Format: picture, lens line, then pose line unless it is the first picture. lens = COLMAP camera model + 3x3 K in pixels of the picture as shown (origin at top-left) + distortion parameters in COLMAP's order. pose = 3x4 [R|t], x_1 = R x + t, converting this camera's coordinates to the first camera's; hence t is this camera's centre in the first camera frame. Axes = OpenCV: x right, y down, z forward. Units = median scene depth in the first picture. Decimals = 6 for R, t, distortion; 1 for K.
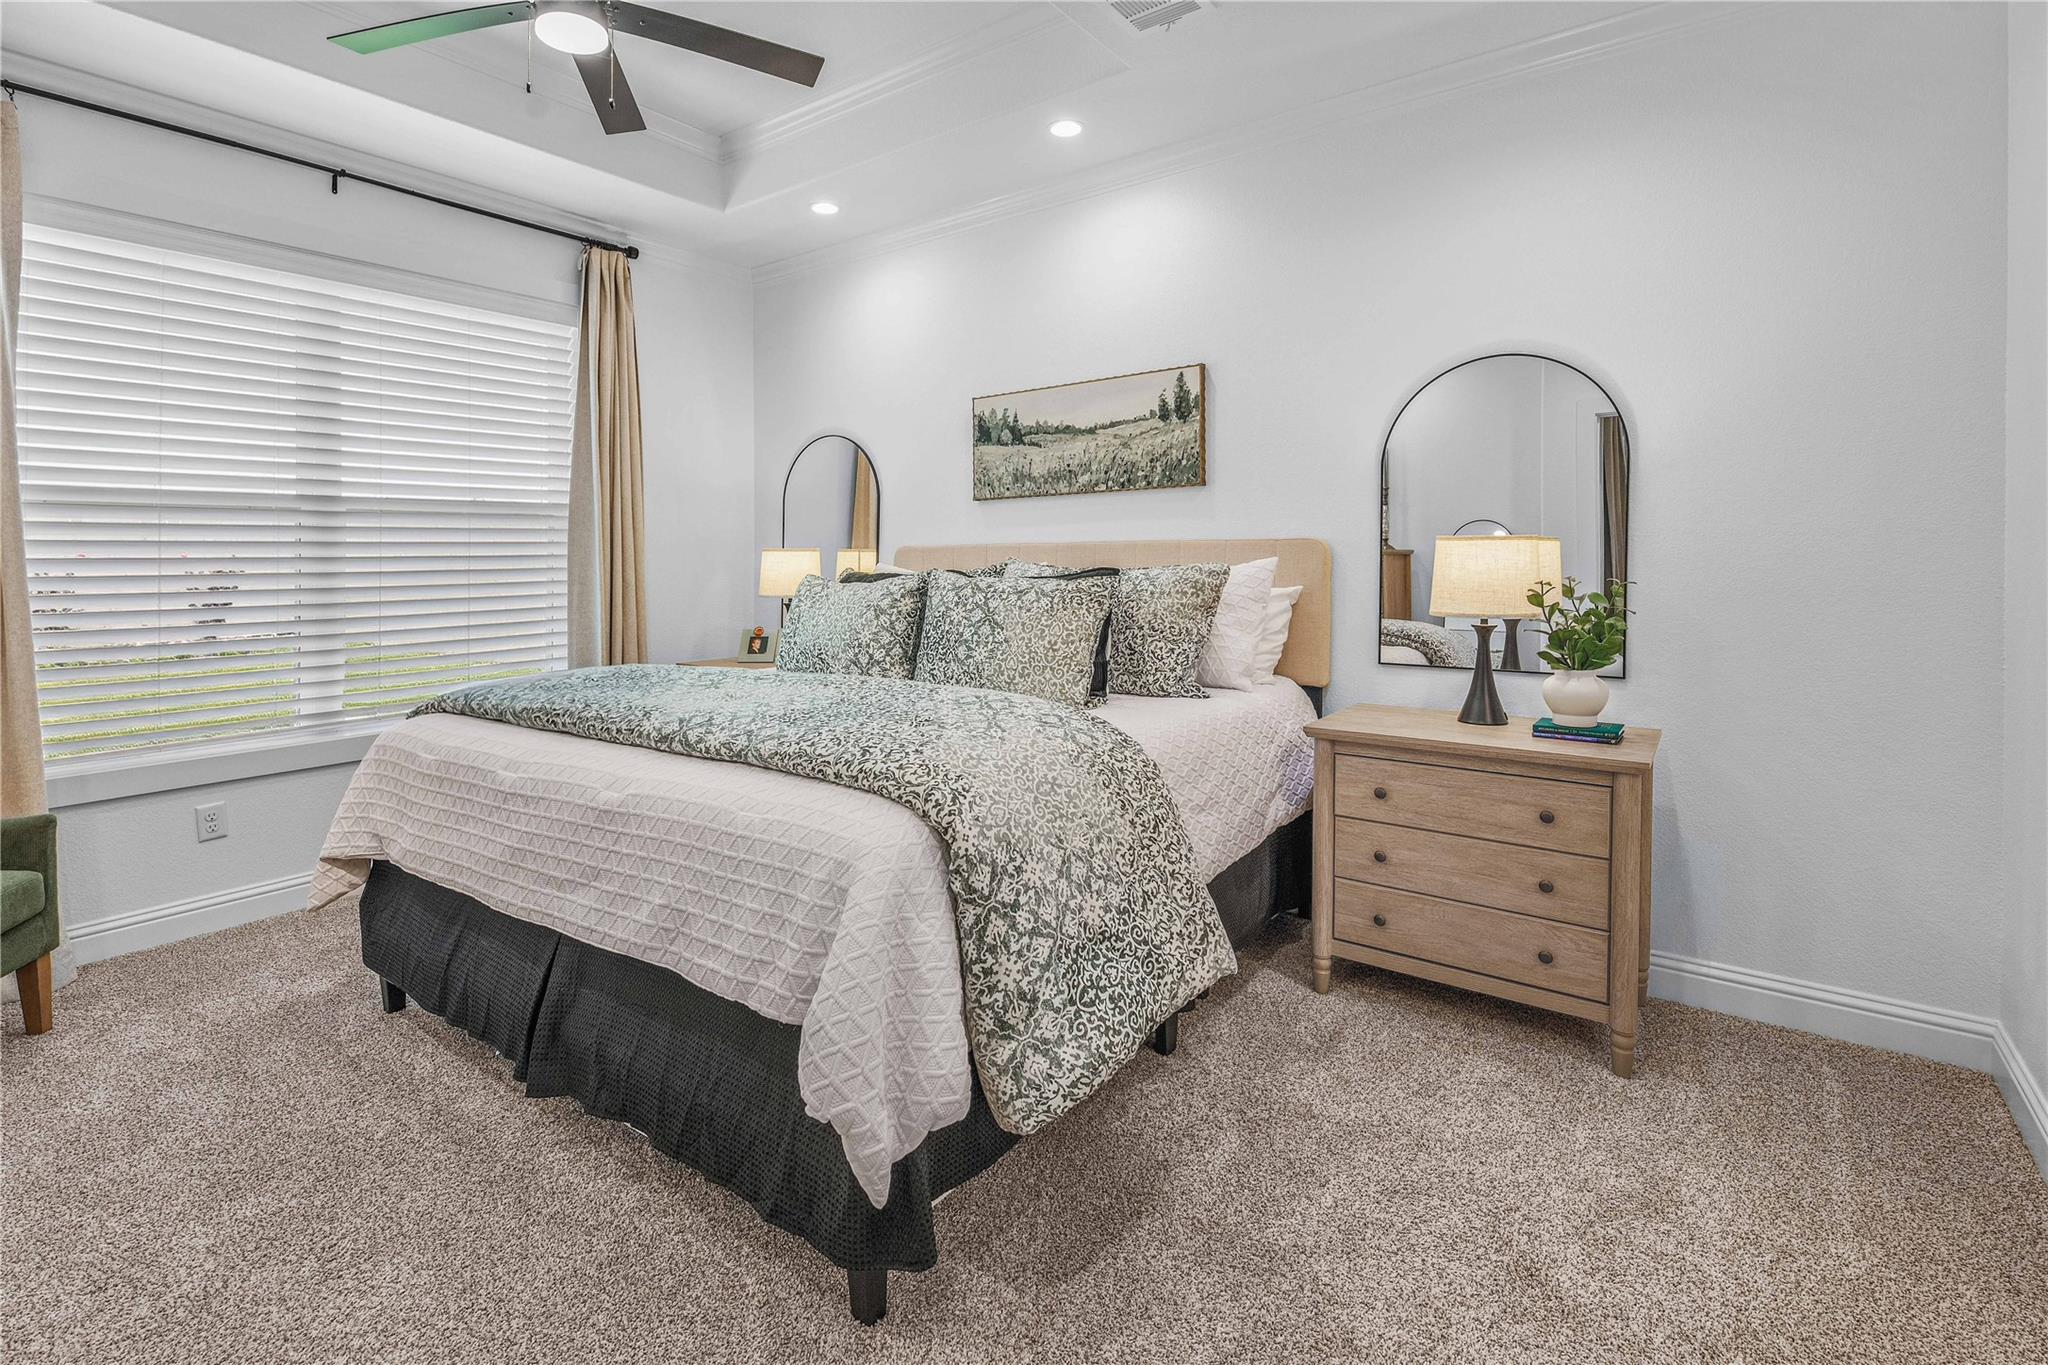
lens RADIAL K [[936.2, 0, 1017.3], [0, 936.2, 584.7], [0, 0, 1]] dist [0.027340, -0.000548]
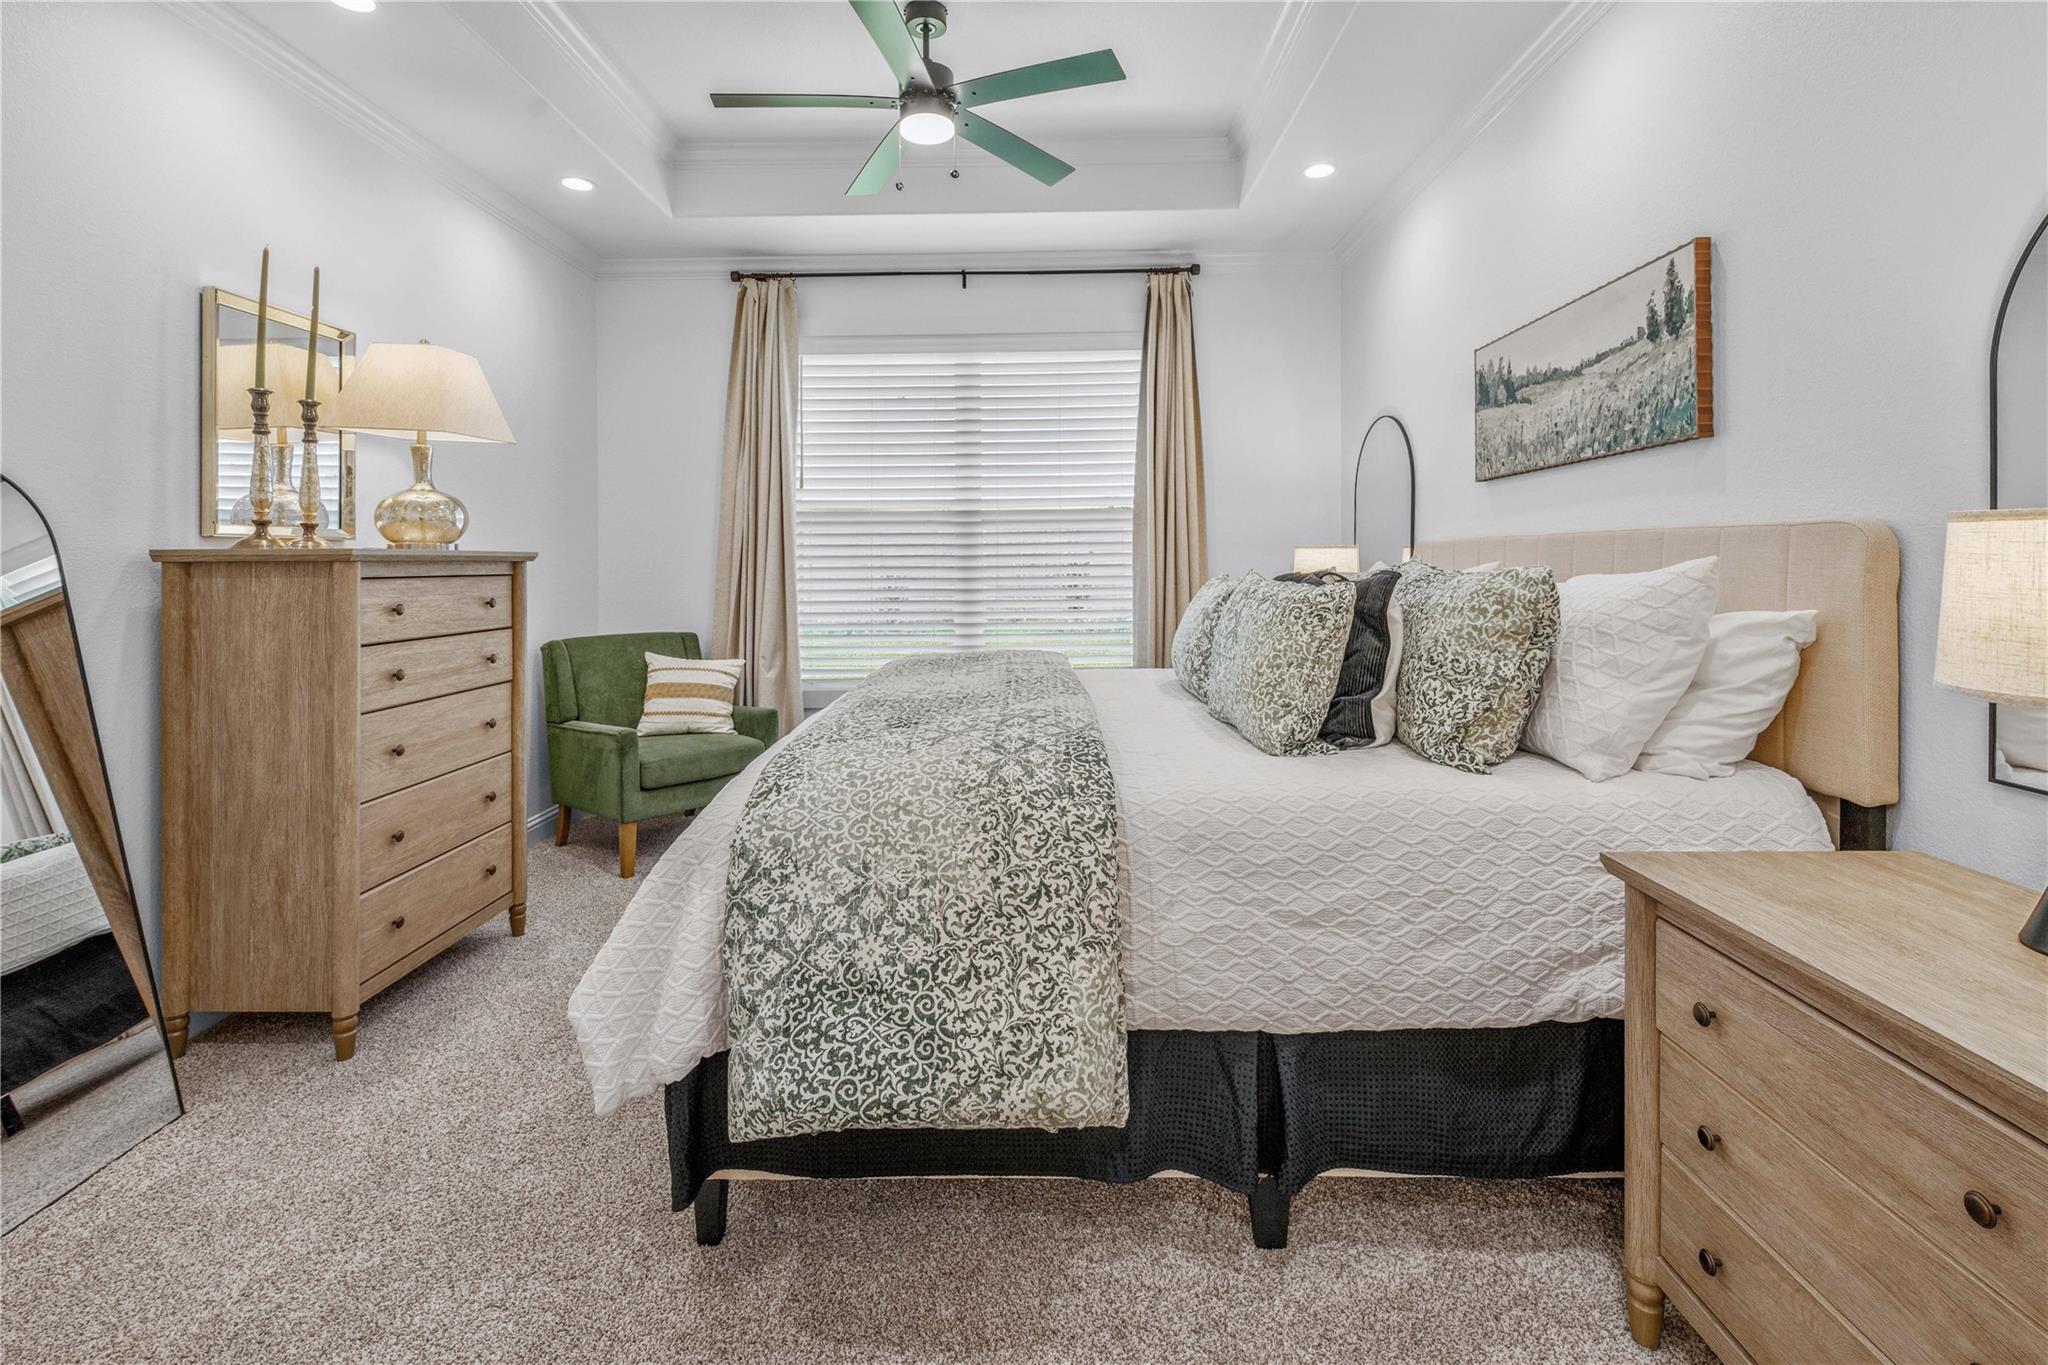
lens RADIAL K [[941.9, 0, 1028.7], [0, 941.9, 563.1], [0, 0, 1]] dist [0.012913, 0.000134]
pose [[0.586182, 0.007441, -0.810146, 0.529170], [-0.022139, 0.999732, -0.006836, -0.013001], [0.809877, 0.021943, 0.586189, 0.349228]]
